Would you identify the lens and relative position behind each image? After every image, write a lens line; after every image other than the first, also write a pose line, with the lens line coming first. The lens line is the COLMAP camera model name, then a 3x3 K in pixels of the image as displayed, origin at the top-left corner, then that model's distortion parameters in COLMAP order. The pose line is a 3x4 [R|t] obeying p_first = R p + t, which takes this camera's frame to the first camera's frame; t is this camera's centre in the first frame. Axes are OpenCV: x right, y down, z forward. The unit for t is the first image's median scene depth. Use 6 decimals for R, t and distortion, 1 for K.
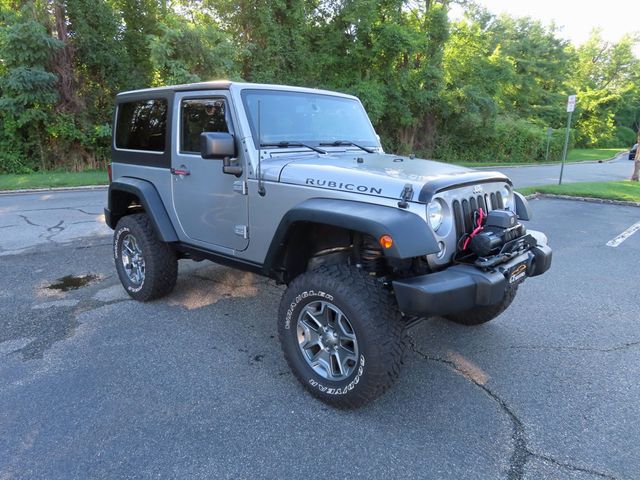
lens RADIAL K [[458.4, 0, 319.5], [0, 458.4, 242.8], [0, 0, 1]] dist [-0.012054, 0.006088]
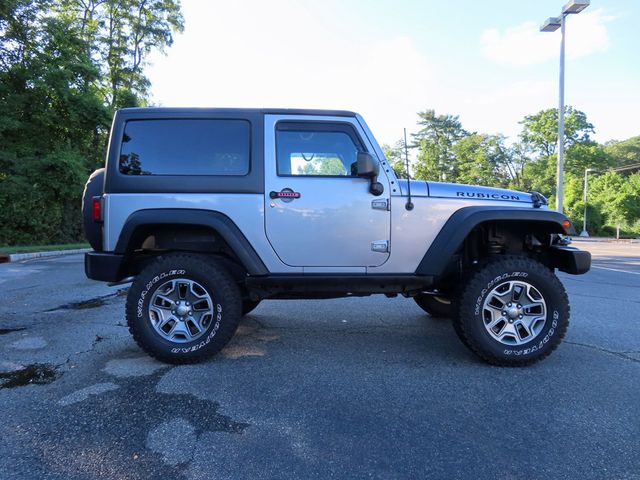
lens RADIAL K [[458.4, 0, 316.4], [0, 458.4, 242.8], [0, 0, 1]] dist [-0.012054, 0.006088]
pose [[0.730096, -0.039577, 0.682197, -0.915330], [0.162125, 0.979850, -0.116663, 0.060806], [-0.663834, 0.195776, 0.721801, 0.304635]]
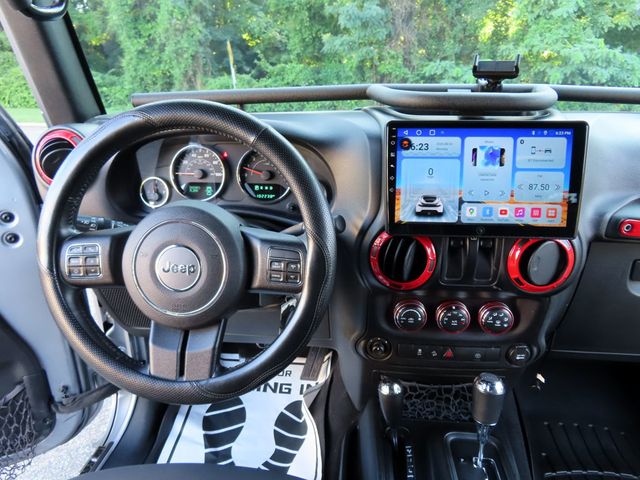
lens RADIAL K [[458.4, 0, 315.5], [0, 458.4, 240.2], [0, 0, 1]] dist [-0.012054, 0.006088]
pose [[0.639317, 0.251837, -0.726534, 0.501482], [-0.163492, 0.967762, 0.191588, -0.260693], [0.751361, -0.003703, 0.659881, 1.115739]]
